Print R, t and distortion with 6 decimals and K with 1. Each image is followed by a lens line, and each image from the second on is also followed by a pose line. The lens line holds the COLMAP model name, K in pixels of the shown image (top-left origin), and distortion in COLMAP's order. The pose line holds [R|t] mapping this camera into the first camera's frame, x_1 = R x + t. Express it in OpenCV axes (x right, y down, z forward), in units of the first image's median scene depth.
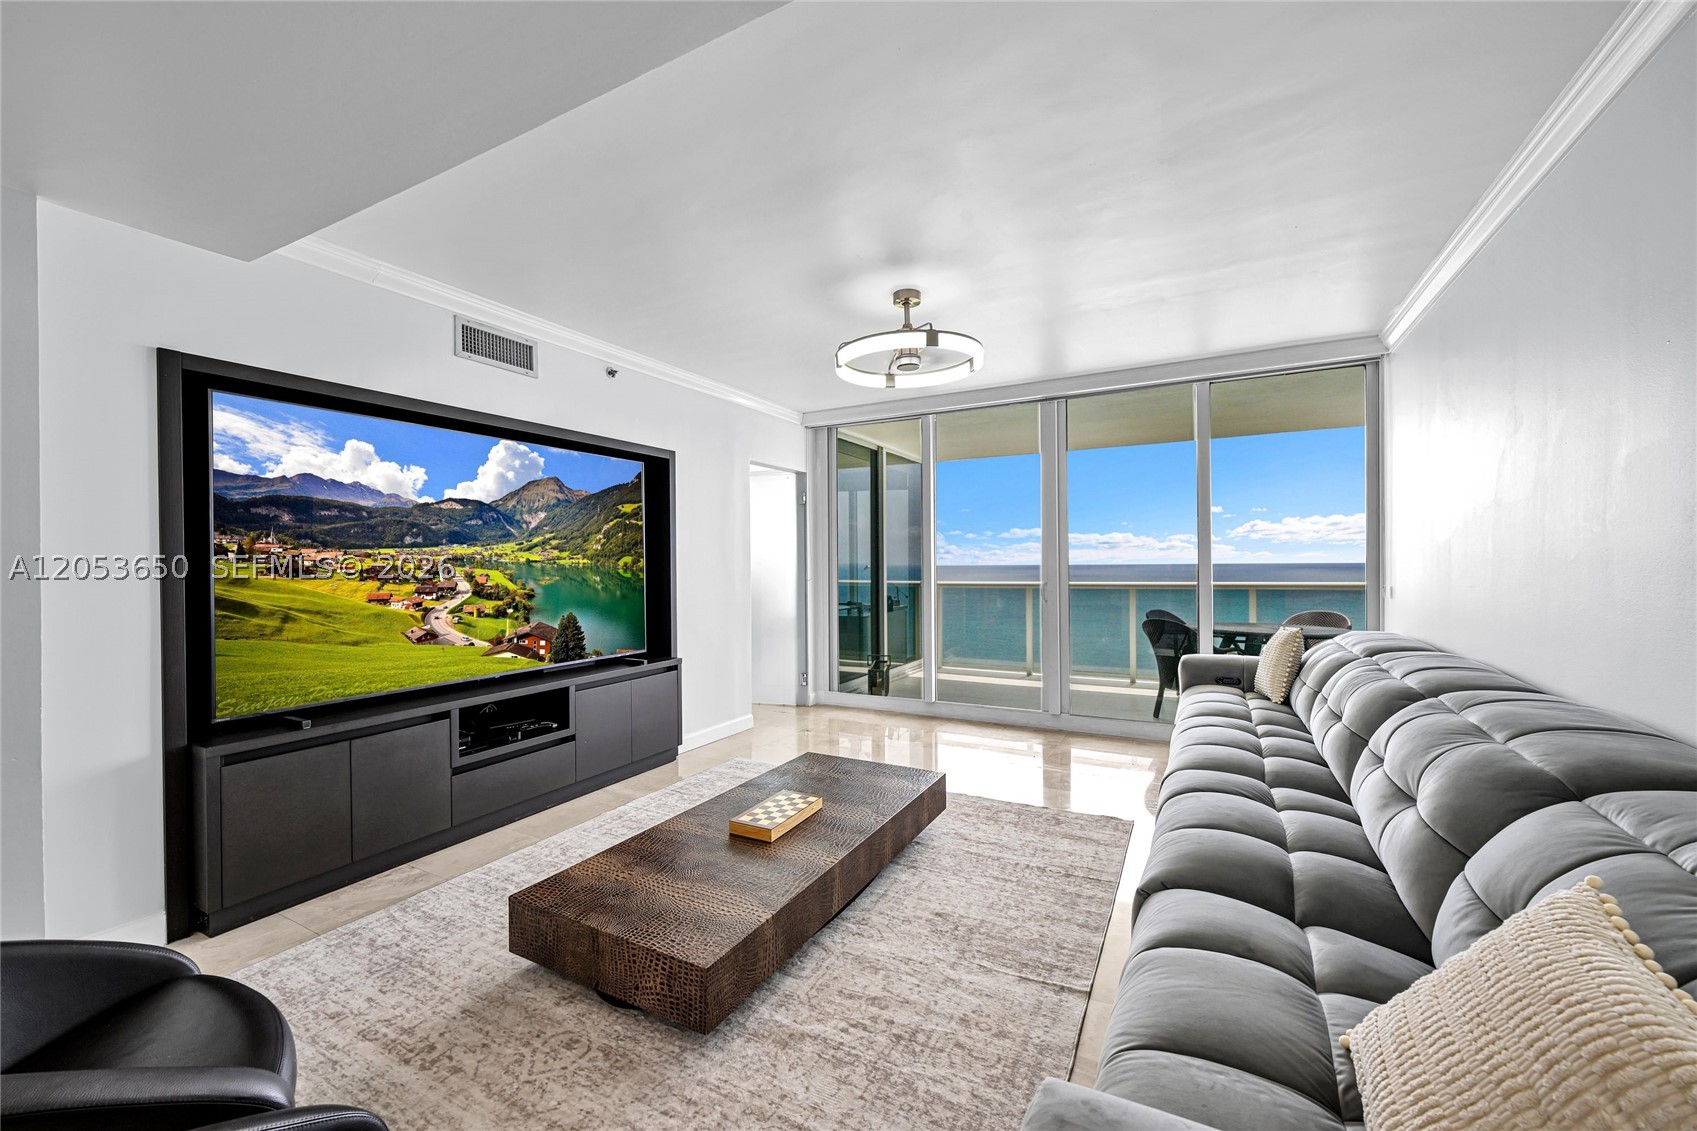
lens RADIAL K [[671.0, 0, 847.8], [0, 671.0, 559.9], [0, 0, 1]] dist [0.000238, -0.000106]
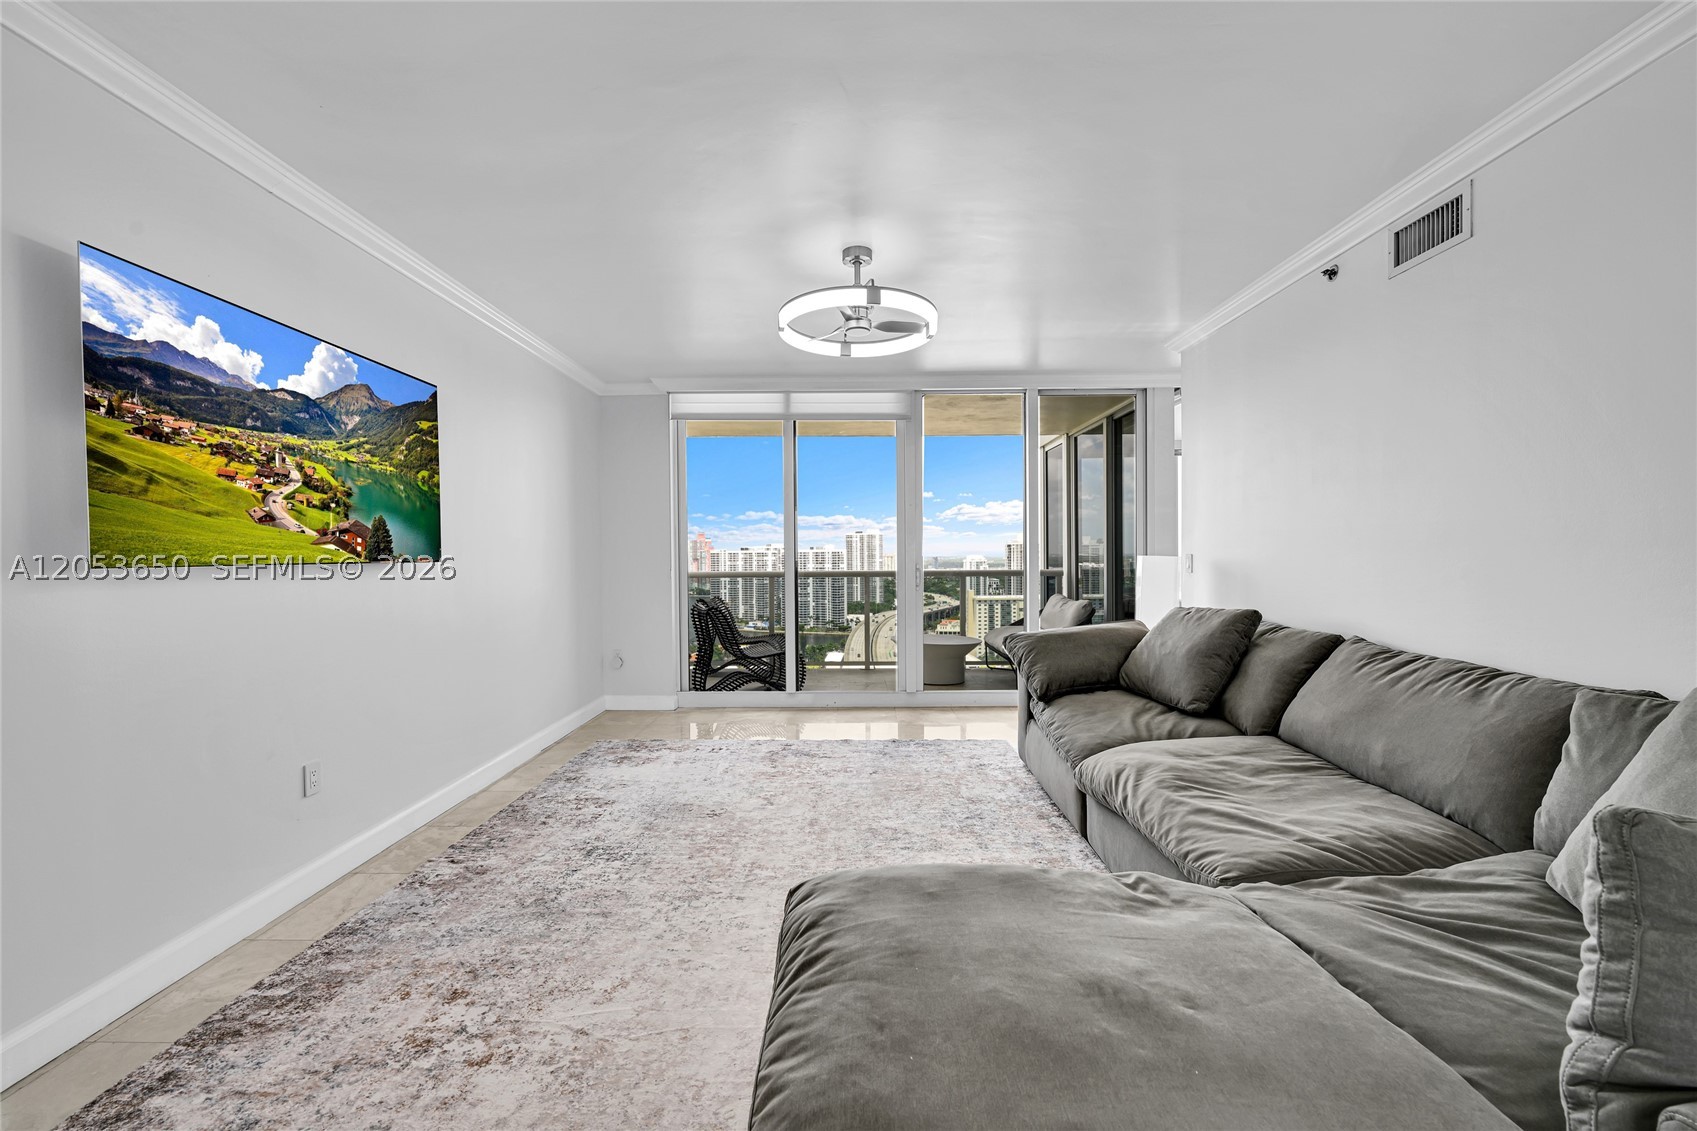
lens RADIAL K [[680.7, 0, 831.7], [0, 680.7, 566.5], [0, 0, 1]] dist [-0.001777, 0.001125]
pose [[0.897959, -0.007963, 0.440007, -0.283337], [-0.000566, 0.999815, 0.019250, 0.157413], [-0.440079, -0.017535, 0.897788, -0.314662]]
